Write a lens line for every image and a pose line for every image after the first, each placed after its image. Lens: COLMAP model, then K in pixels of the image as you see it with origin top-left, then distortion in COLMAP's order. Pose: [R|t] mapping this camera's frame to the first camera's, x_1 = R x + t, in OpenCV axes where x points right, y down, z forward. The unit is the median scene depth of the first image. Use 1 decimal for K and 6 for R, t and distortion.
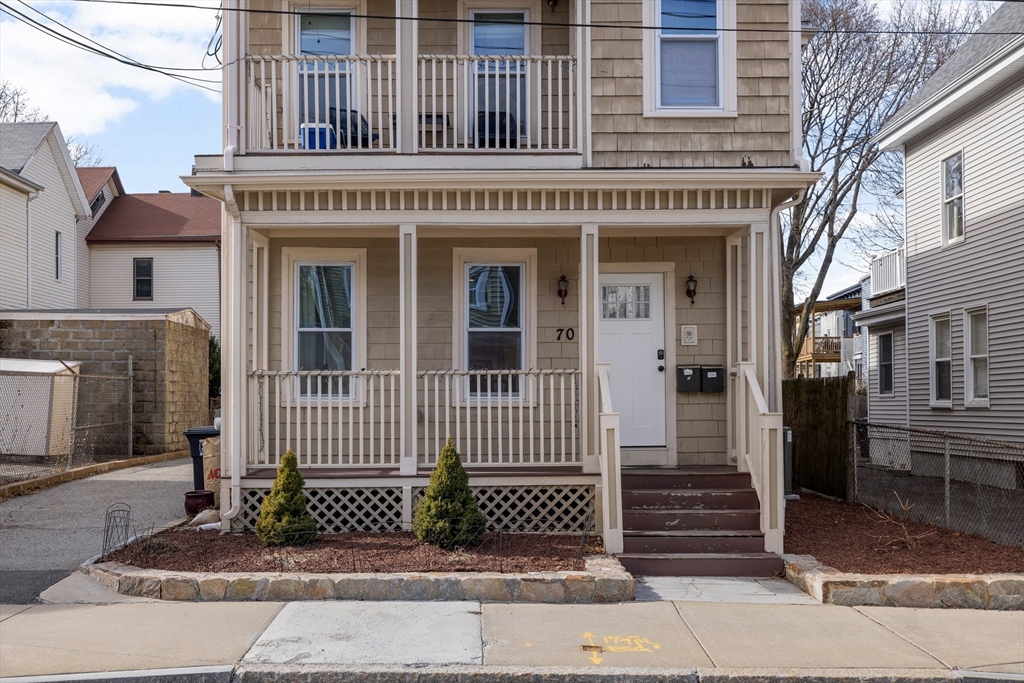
lens RADIAL K [[1014.8, 0, 519.7], [0, 1014.8, 383.6], [0, 0, 1]] dist [0.001672, 0.000000]
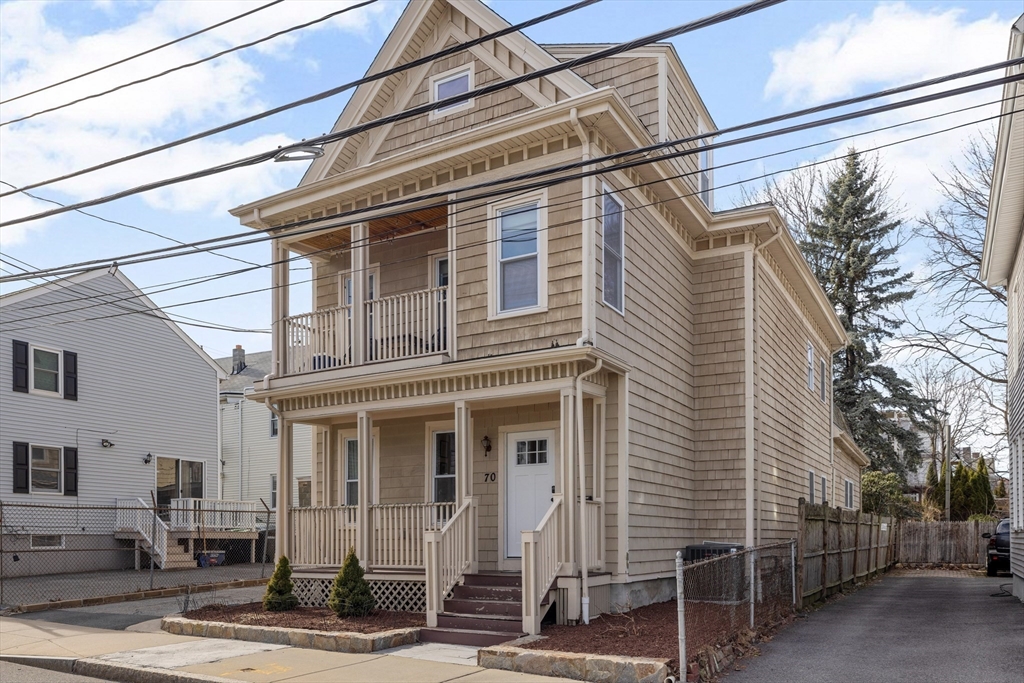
lens RADIAL K [[792.2, 0, 507.3], [0, 792.2, 531.1], [0, 0, 1]] dist [-0.012638, -0.000664]
pose [[0.859466, -0.003869, -0.511179, 0.703987], [0.011961, 0.999850, 0.012543, 0.014495], [0.511054, -0.016895, 0.859383, 0.068536]]
